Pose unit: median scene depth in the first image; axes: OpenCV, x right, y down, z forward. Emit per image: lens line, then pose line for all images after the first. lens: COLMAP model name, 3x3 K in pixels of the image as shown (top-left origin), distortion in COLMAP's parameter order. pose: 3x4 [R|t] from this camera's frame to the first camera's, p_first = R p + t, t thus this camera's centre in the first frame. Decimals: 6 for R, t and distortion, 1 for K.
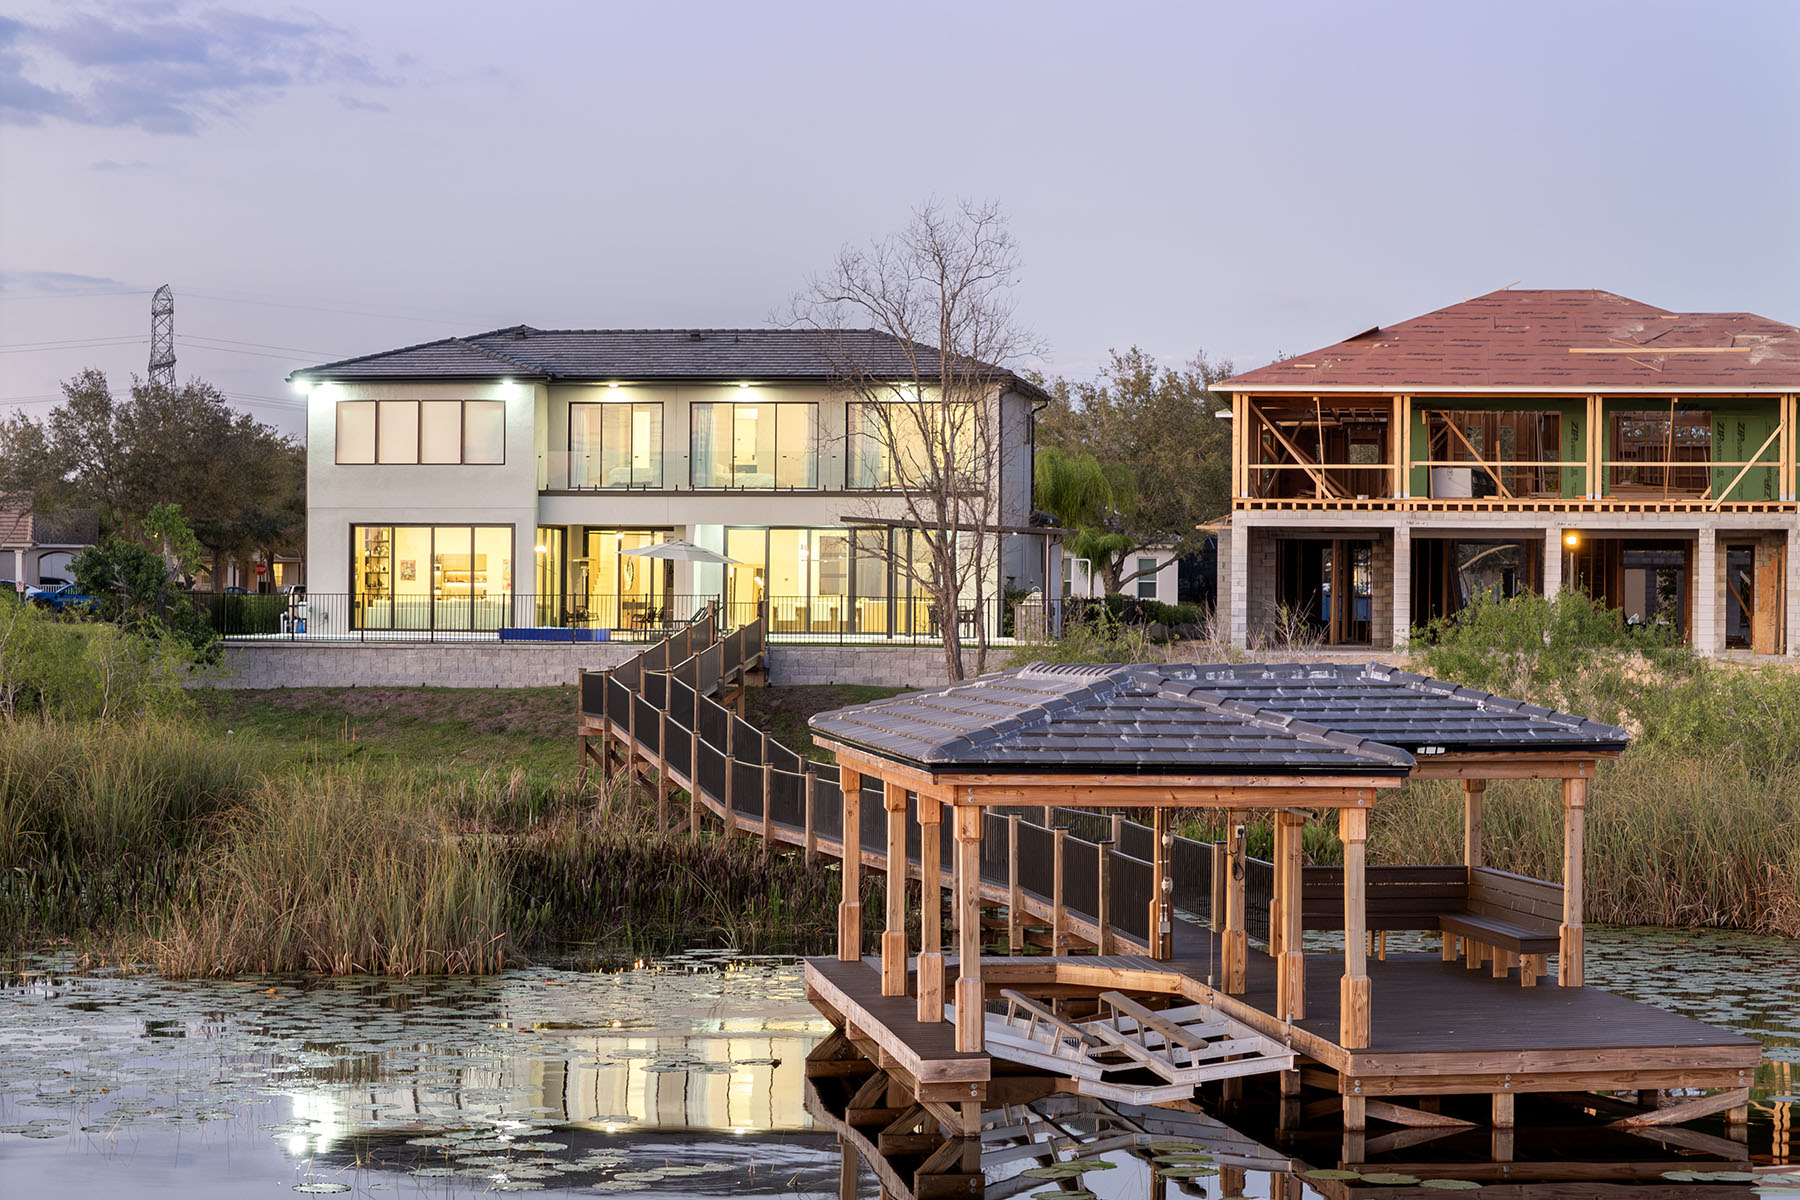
lens RADIAL K [[3576.5, 0, 907.0], [0, 3576.5, 651.9], [0, 0, 1]] dist [-0.115050, 0.000000]
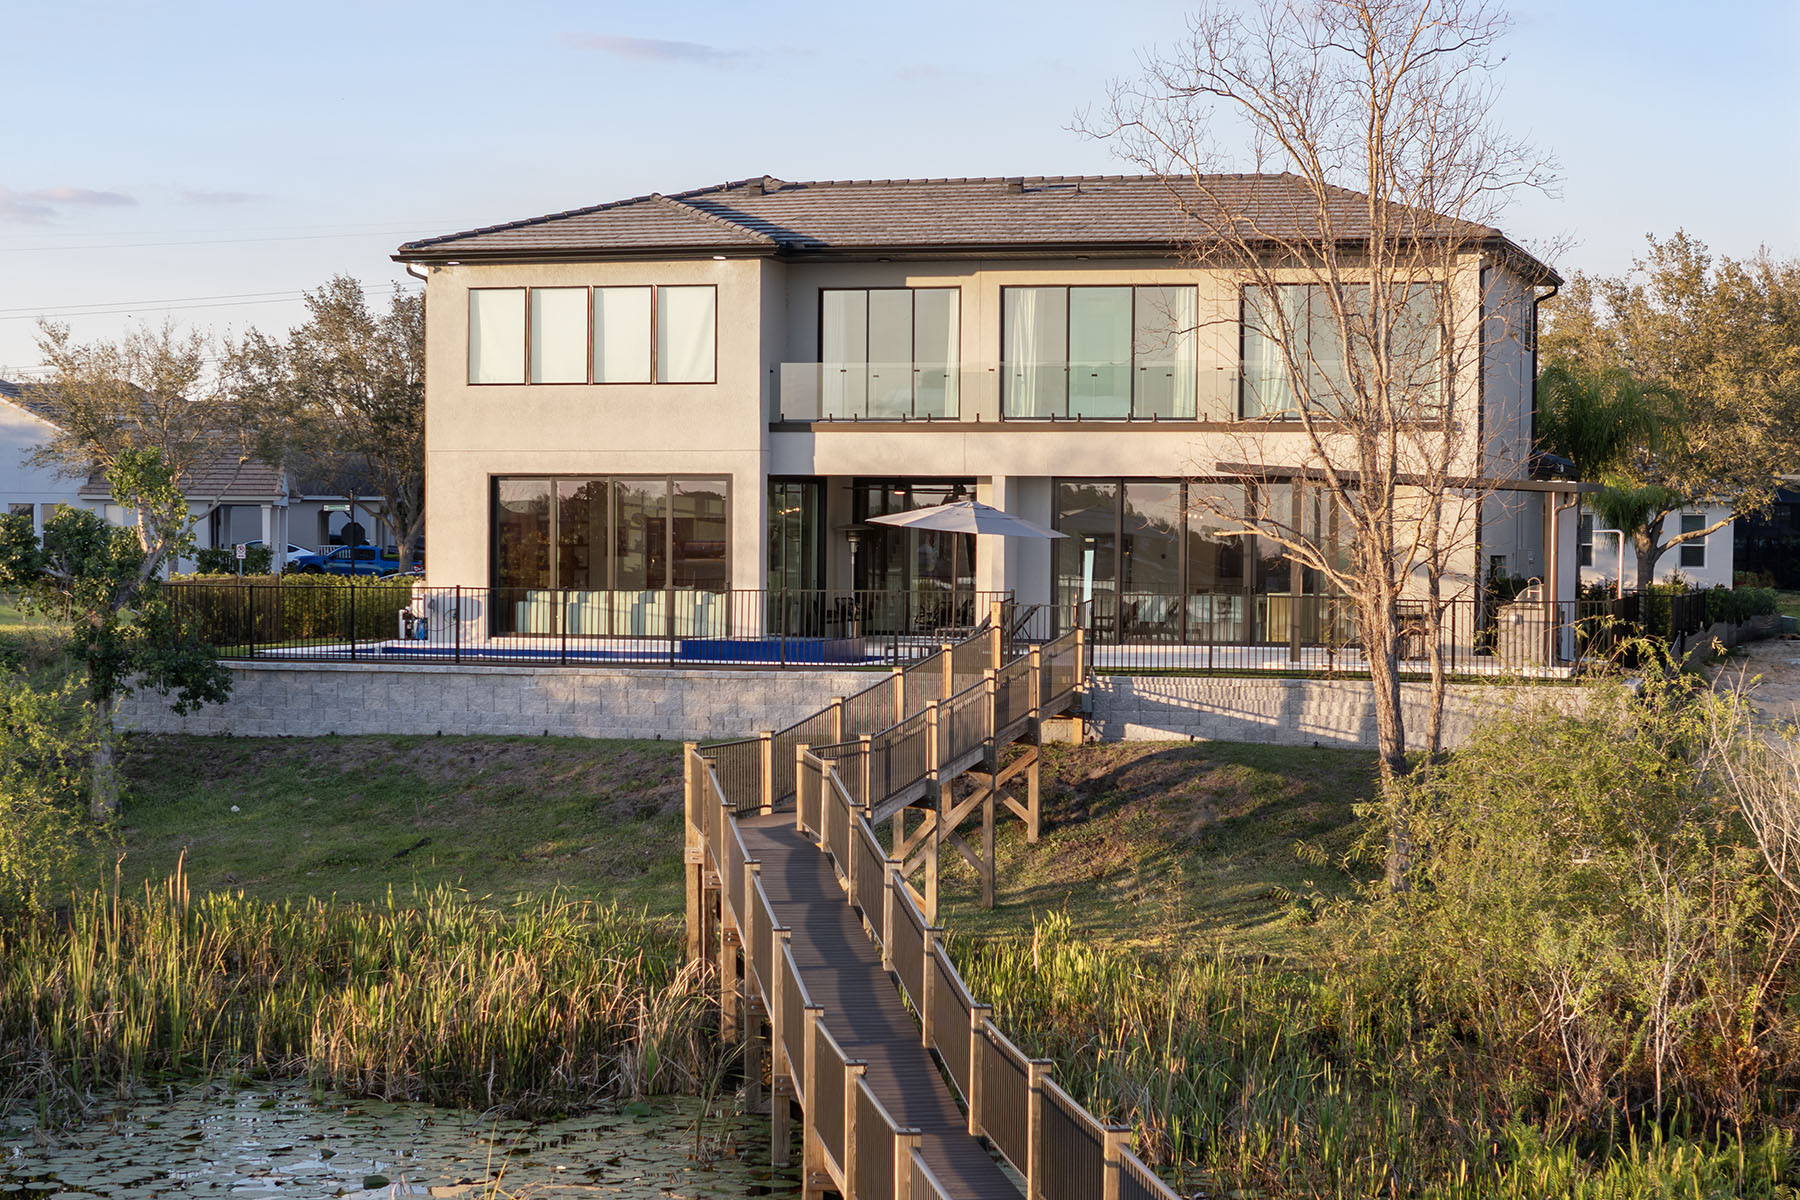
lens RADIAL K [[3576.5, 0, 948.4], [0, 3576.5, 762.0], [0, 0, 1]] dist [-0.115050, 0.000000]
pose [[0.991203, 0.007976, -0.132113, 0.017289], [-0.001726, 0.998876, 0.047358, -0.015132], [0.132342, -0.046714, 0.990103, 0.376450]]
